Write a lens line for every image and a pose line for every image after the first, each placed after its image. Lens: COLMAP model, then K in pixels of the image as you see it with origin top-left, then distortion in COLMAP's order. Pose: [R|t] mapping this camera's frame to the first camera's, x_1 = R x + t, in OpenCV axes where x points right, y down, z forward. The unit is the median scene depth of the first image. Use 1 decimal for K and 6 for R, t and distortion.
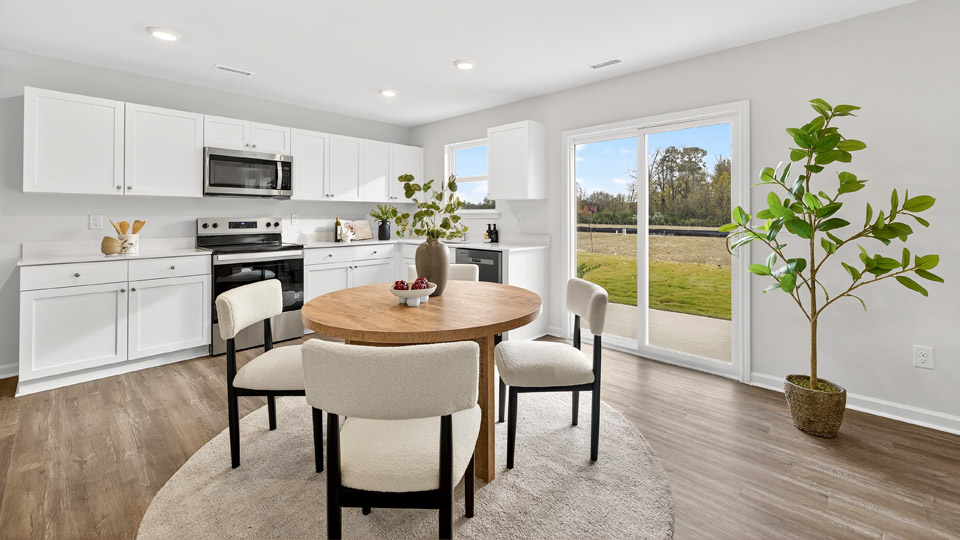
lens RADIAL K [[402.7, 0, 483.6], [0, 402.7, 214.3], [0, 0, 1]] dist [-0.000138, -0.000114]
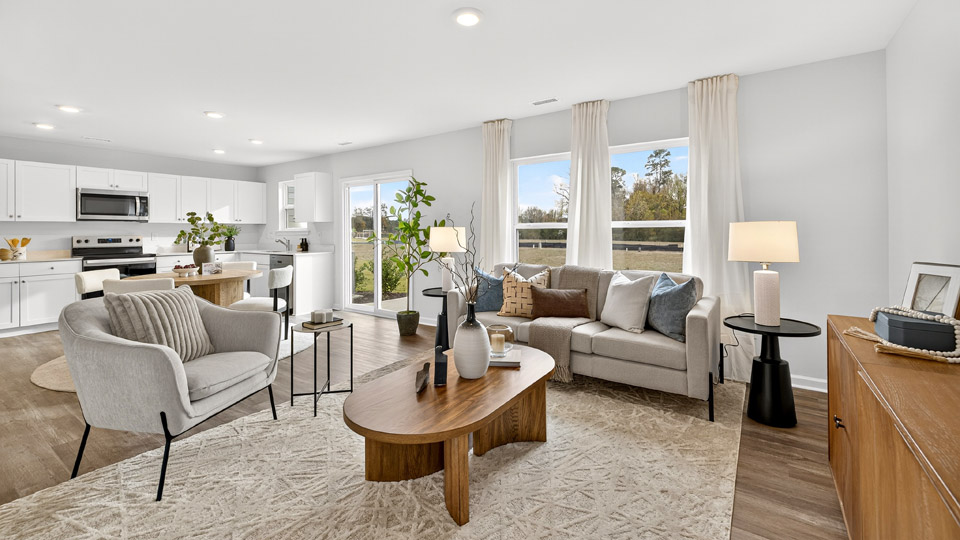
lens RADIAL K [[394.2, 0, 478.0], [0, 394.2, 231.7], [0, 0, 1]] dist [-0.000395, -0.000358]
pose [[0.987280, -0.006449, 0.158860, 0.475456], [0.005916, 0.999975, 0.003833, -0.002969], [-0.158881, -0.002844, 0.987294, -0.594195]]
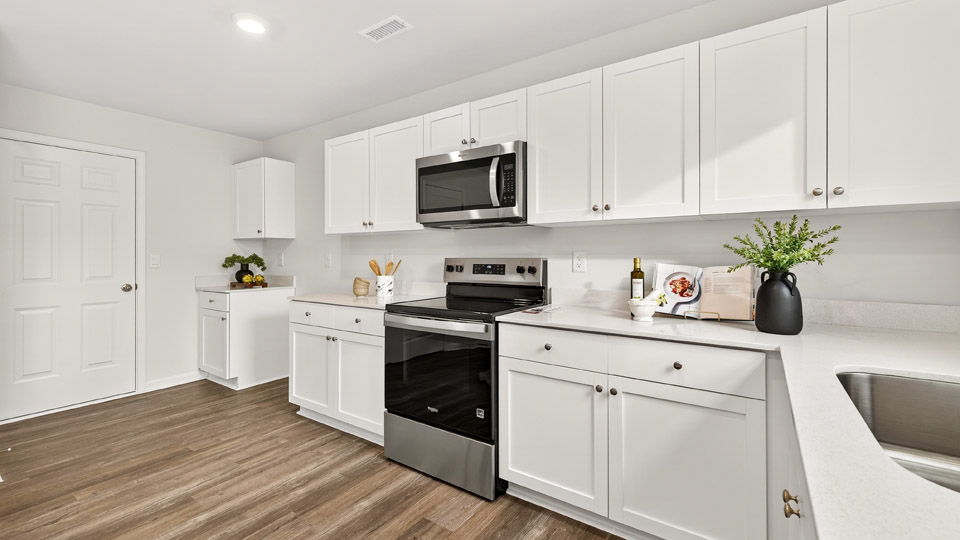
lens RADIAL K [[406.2, 0, 472.1], [0, 406.2, 251.2], [0, 0, 1]] dist [0.003187, 0.000194]
pose [[0.145382, -0.006349, -0.989355, 0.041433], [0.008476, 0.999951, -0.005172, 0.001192], [0.989339, -0.007634, 0.145429, 0.885466]]
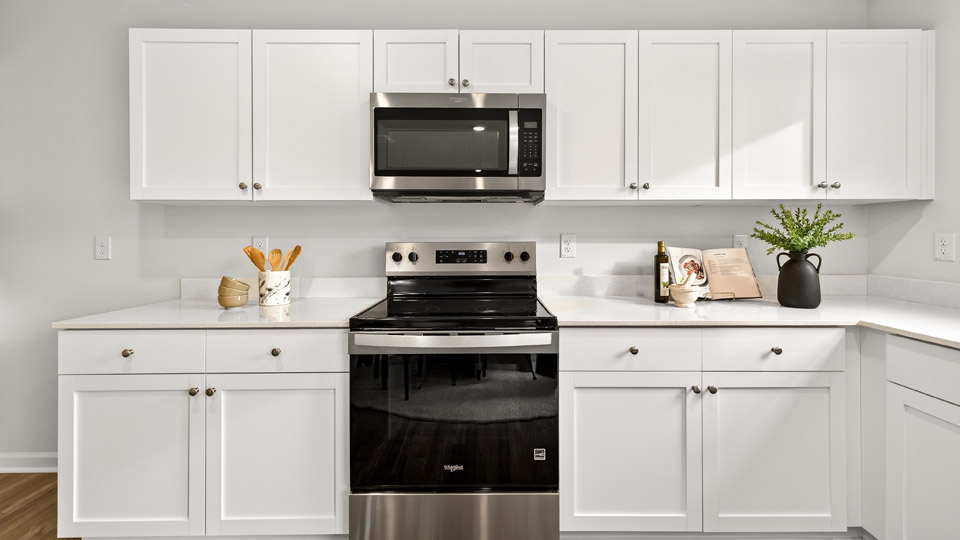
lens RADIAL K [[416.8, 0, 482.3], [0, 416.8, 234.3], [0, 0, 1]] dist [0.003322, 0.000162]
pose [[0.693908, -0.000157, -0.720063, -0.215075], [0.004130, 0.999984, 0.003762, -0.002257], [0.720052, -0.005584, 0.693898, 0.670682]]
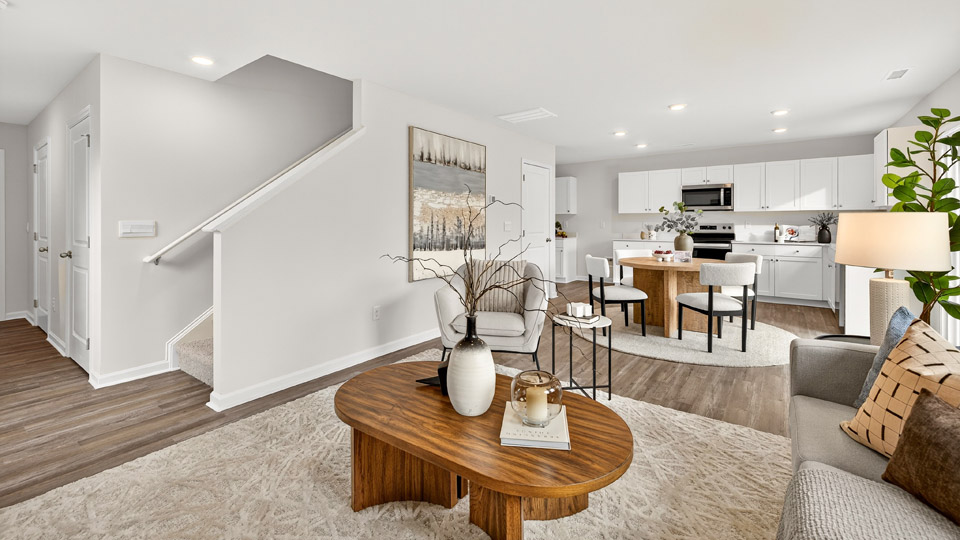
lens RADIAL K [[402.7, 0, 483.6], [0, 402.7, 214.3], [0, 0, 1]] dist [-0.000138, -0.000114]
pose [[0.144205, -0.017967, -0.989385, 0.937808], [0.005909, 0.999833, -0.017296, -0.005220], [0.989530, -0.003352, 0.144287, -0.171263]]
